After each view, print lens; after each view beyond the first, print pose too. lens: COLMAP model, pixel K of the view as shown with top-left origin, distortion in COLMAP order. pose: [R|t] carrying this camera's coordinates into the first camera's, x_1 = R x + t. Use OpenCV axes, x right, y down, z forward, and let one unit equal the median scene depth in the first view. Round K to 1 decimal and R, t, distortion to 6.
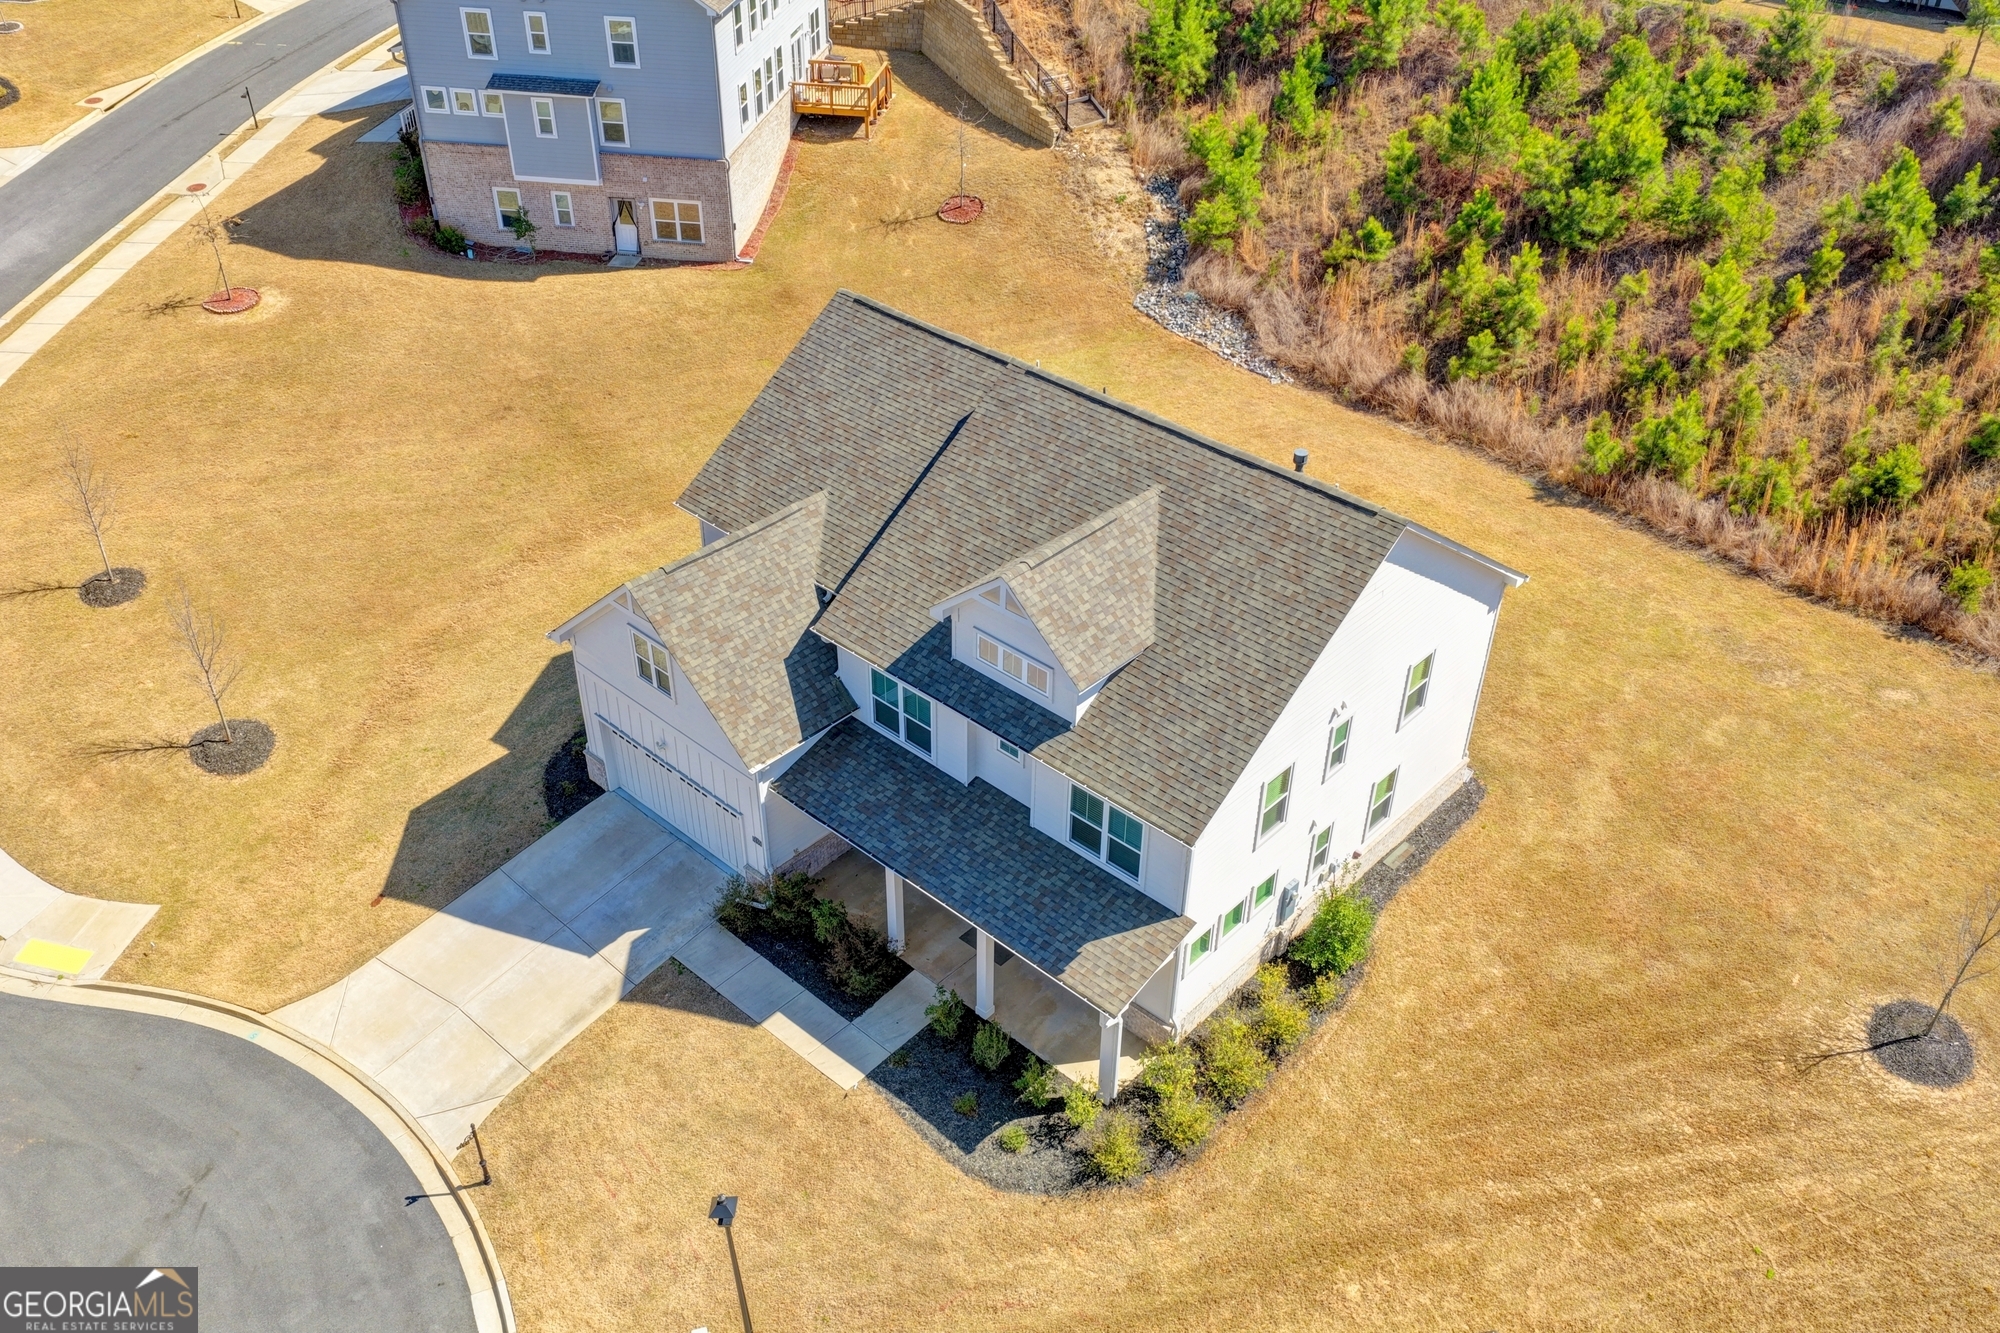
lens RADIAL K [[1657.6, 0, 1005.3], [0, 1657.6, 676.6], [0, 0, 1]] dist [-0.016471, 0.044733]
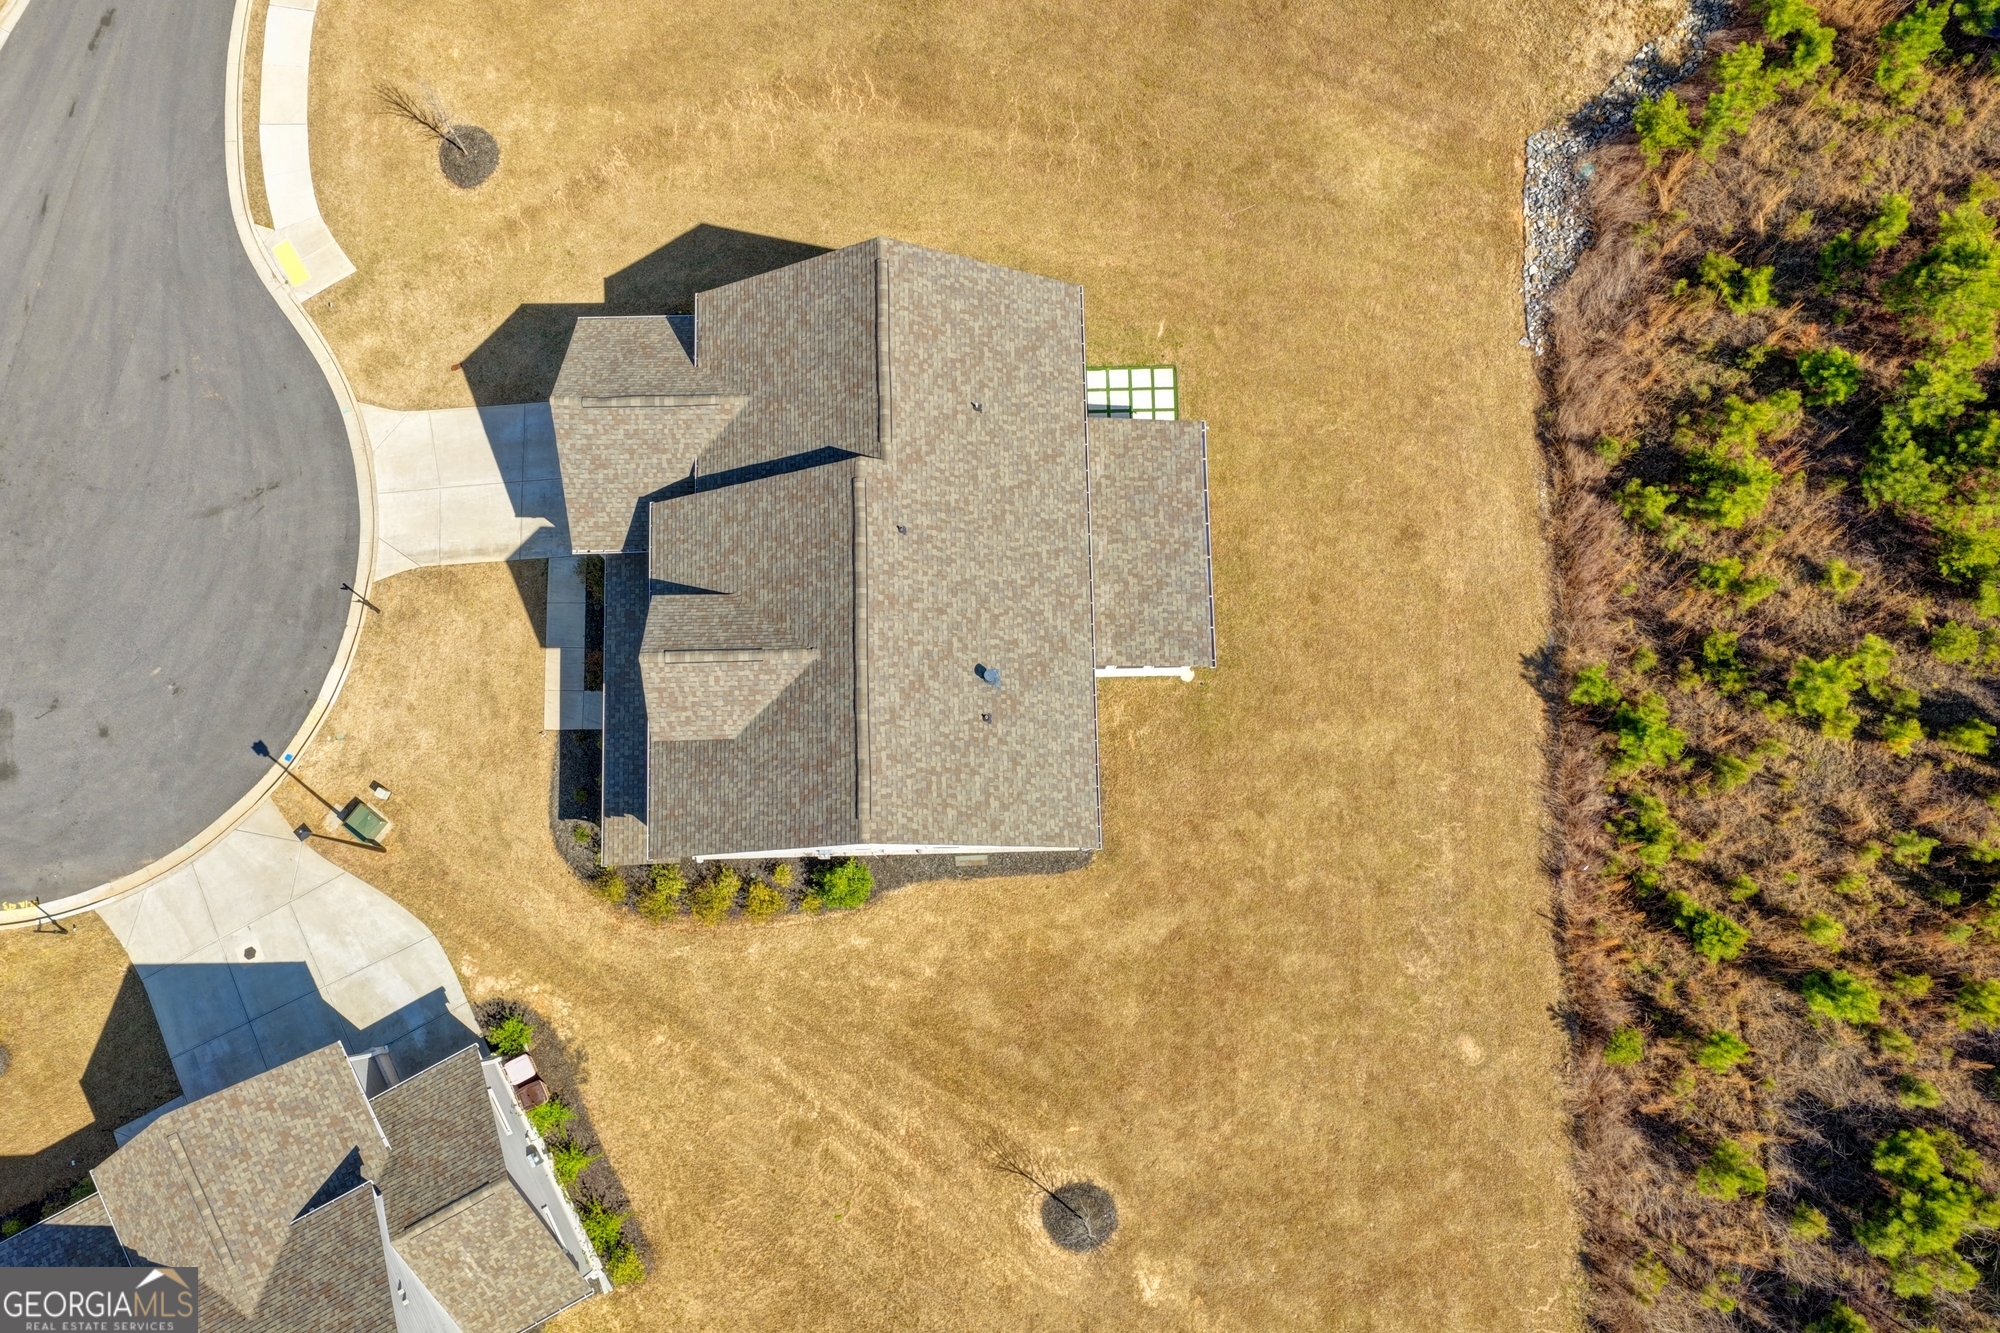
lens RADIAL K [[1657.6, 0, 1005.6], [0, 1657.6, 672.1], [0, 0, 1]] dist [-0.016471, 0.044733]
pose [[0.694488, 0.709213, -0.121258, 0.256080], [-0.425813, 0.540976, 0.725278, -0.785726], [0.579974, -0.452064, 0.677694, 0.145943]]
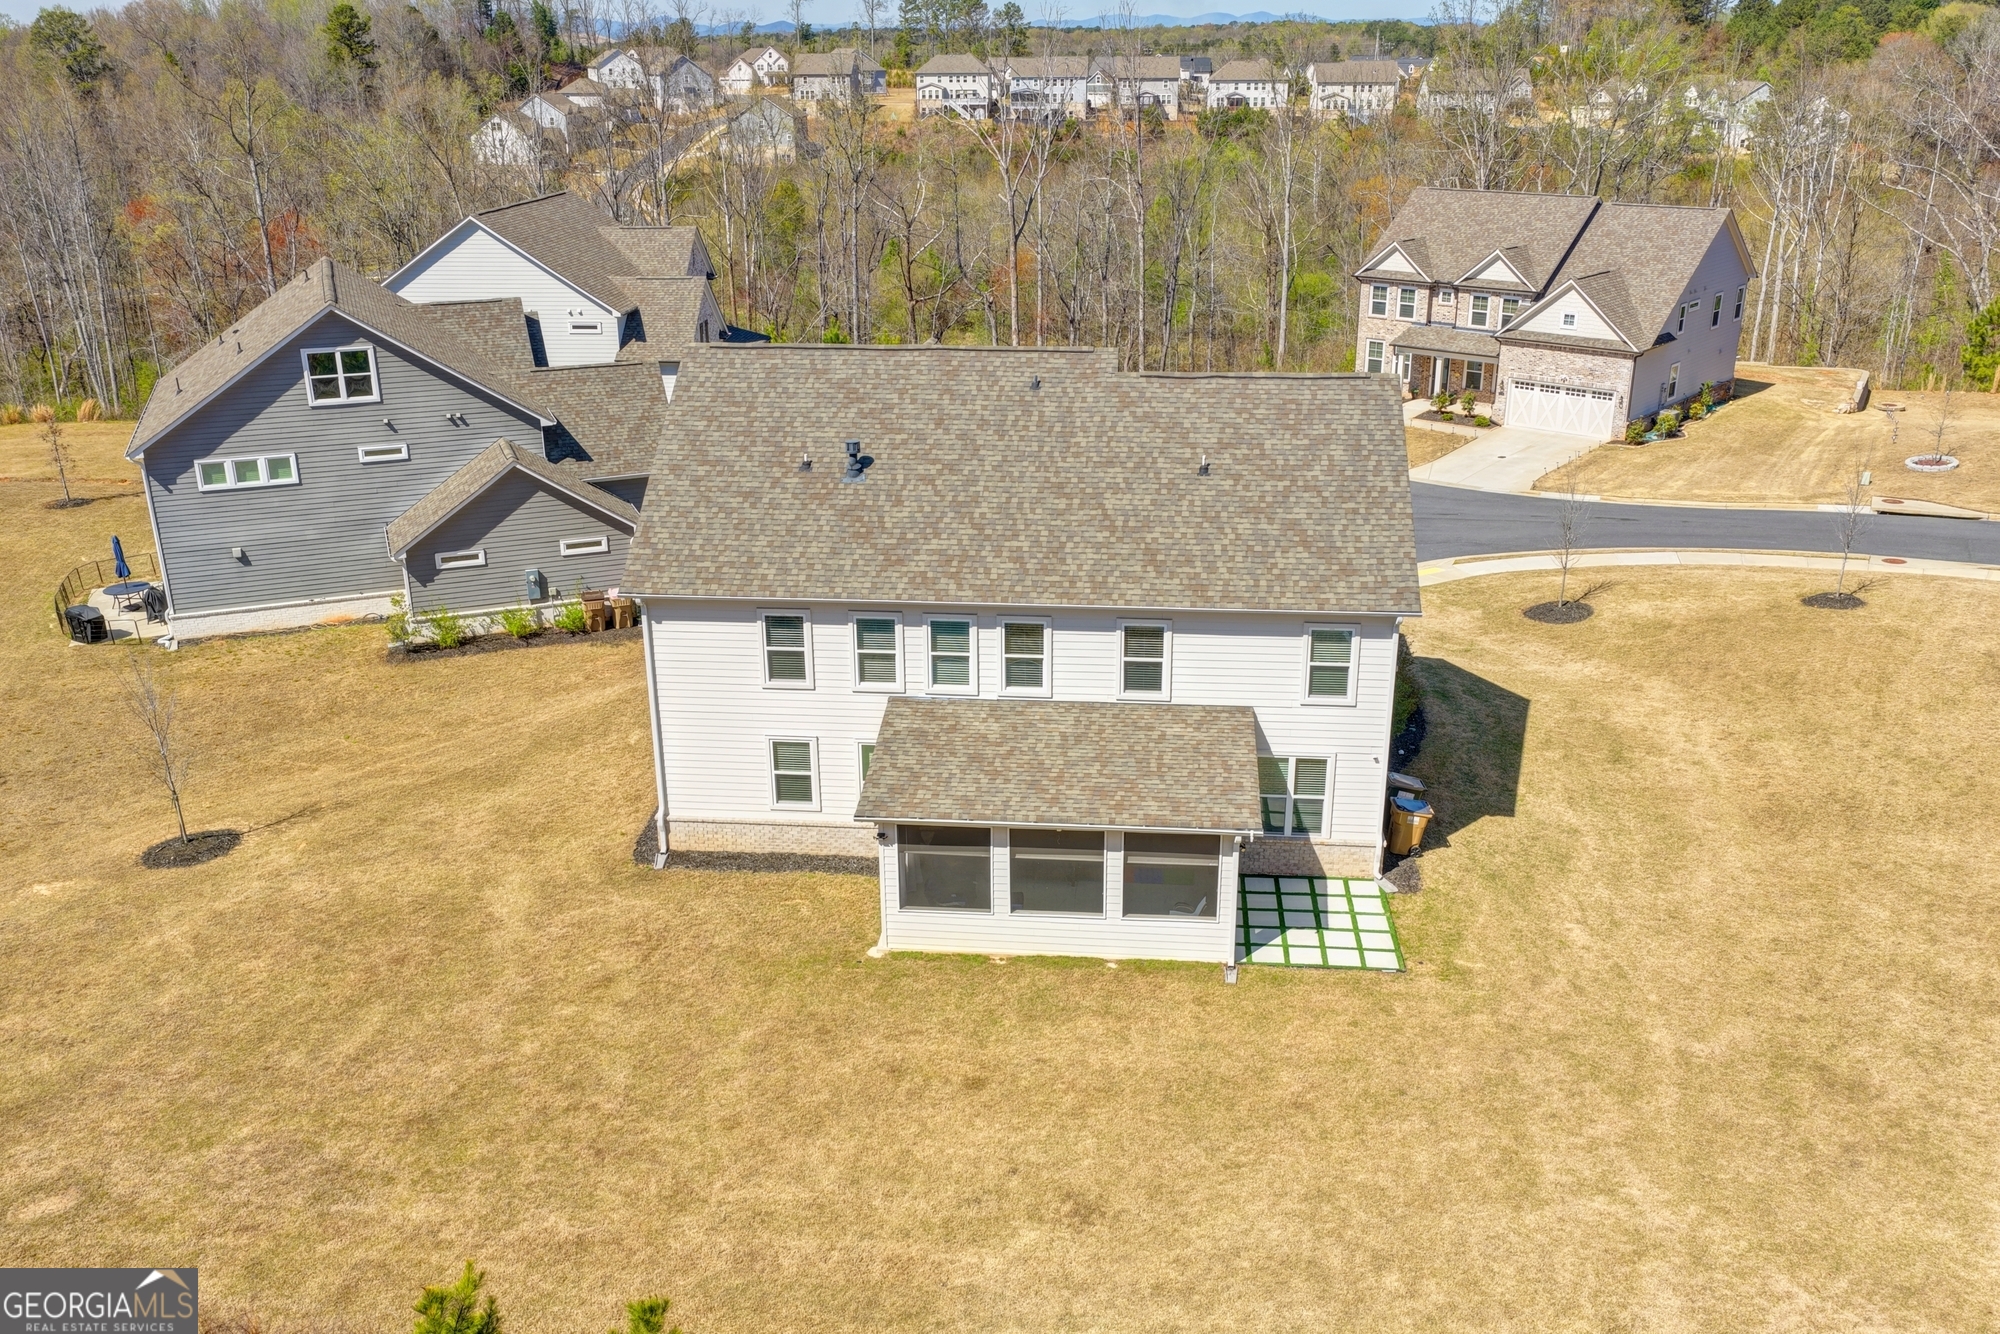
lens RADIAL K [[1657.6, 0, 1006.0], [0, 1657.6, 671.2], [0, 0, 1]] dist [-0.016471, 0.044733]
pose [[-0.794564, 0.204522, -0.571699, 0.538471], [-0.362285, 0.595901, 0.716695, -0.612257], [0.487256, 0.776577, -0.399386, 1.191788]]
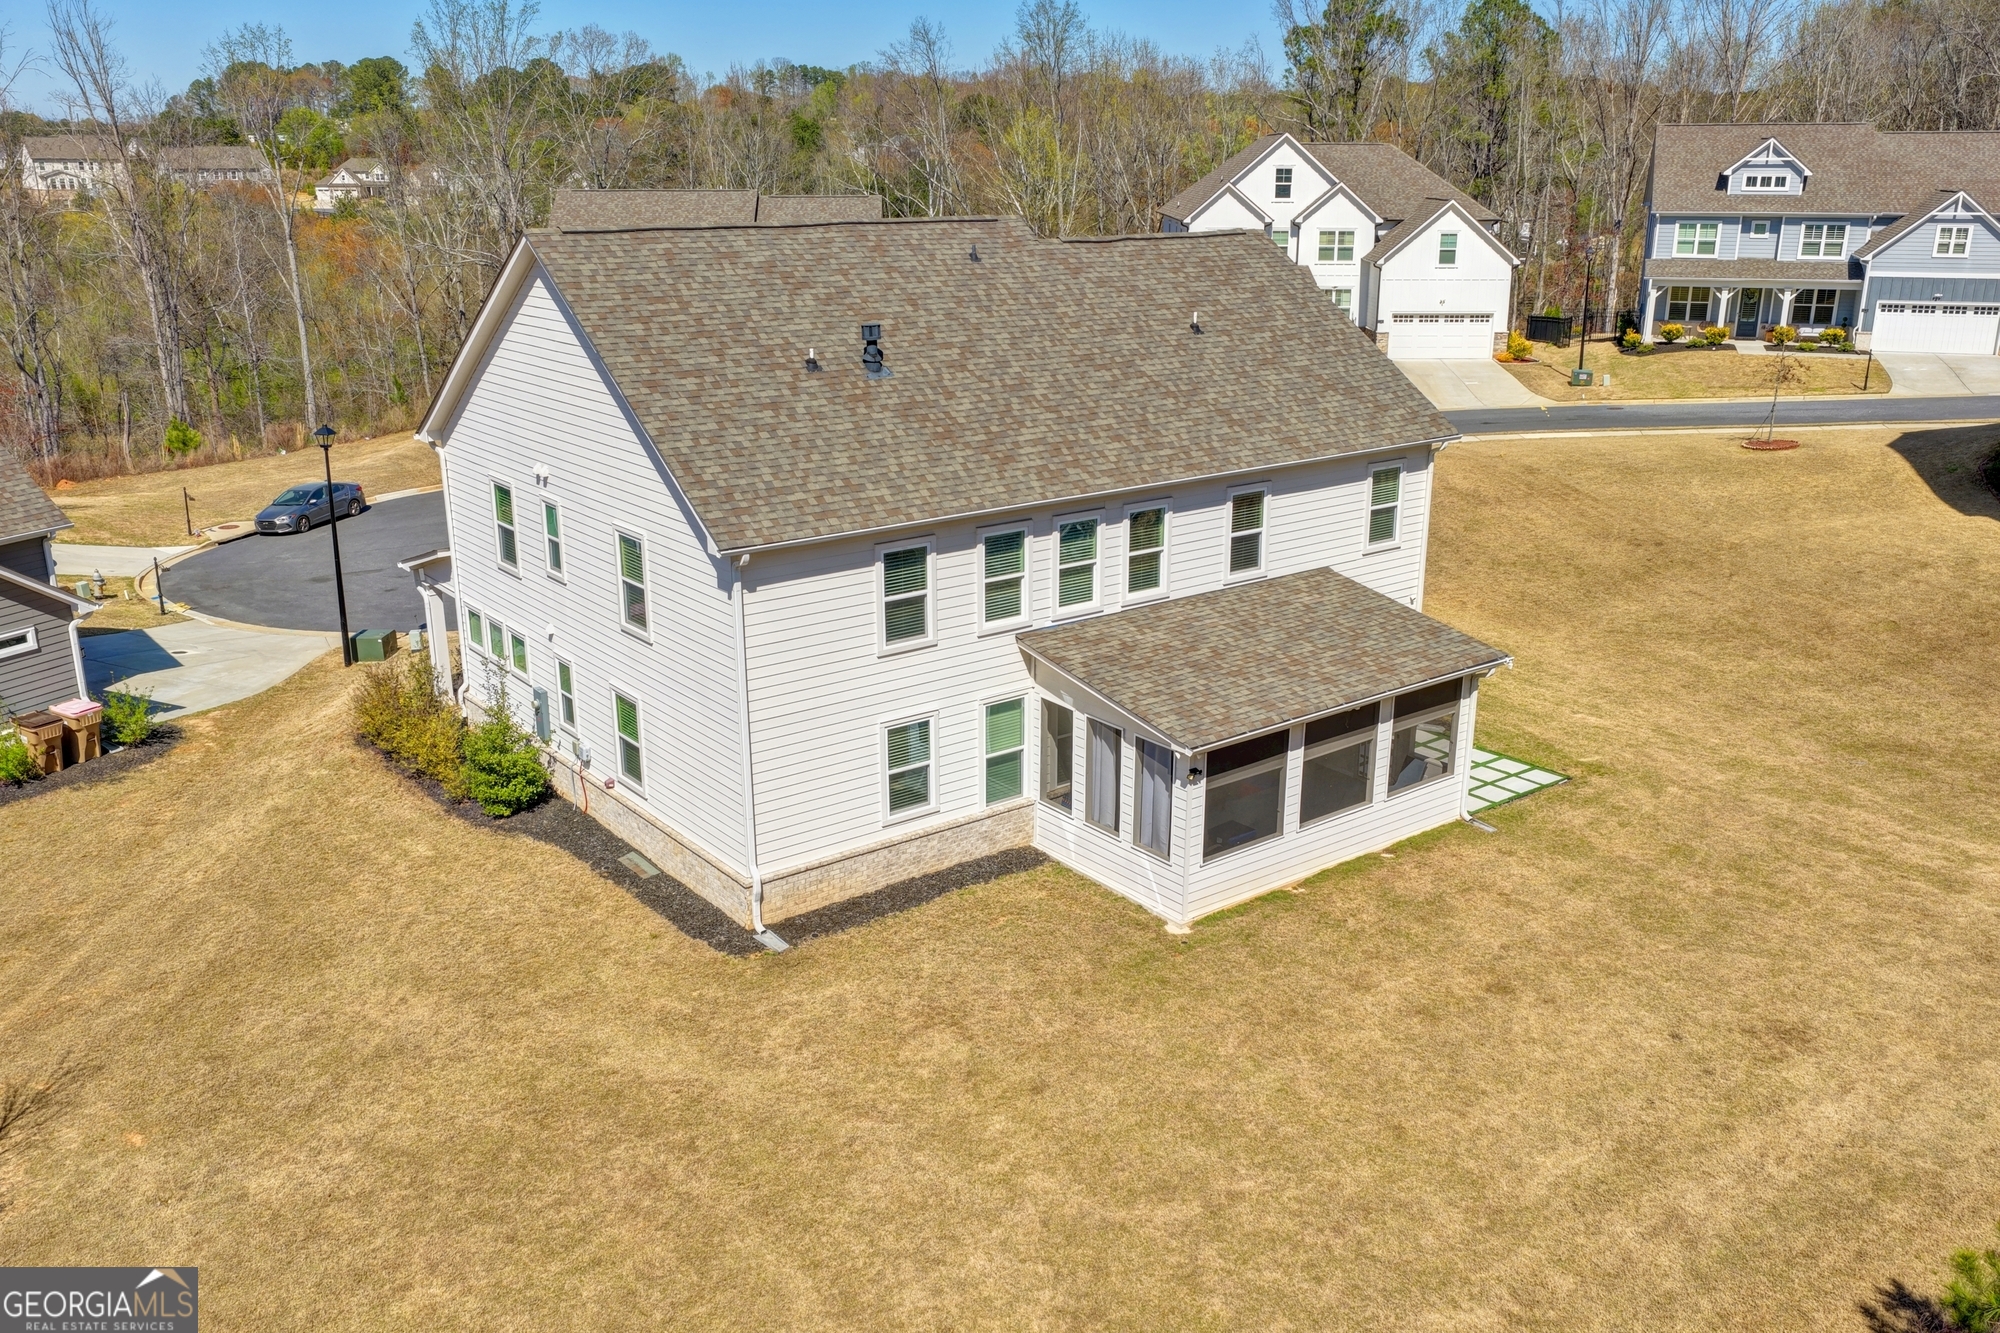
lens RADIAL K [[1657.6, 0, 1004.8], [0, 1657.6, 666.6], [0, 0, 1]] dist [-0.016471, 0.044733]
pose [[-0.168154, 0.279568, -0.945286, 0.709776], [-0.582798, 0.745203, 0.324066, -0.230252], [0.795029, 0.605404, 0.037623, 0.859563]]
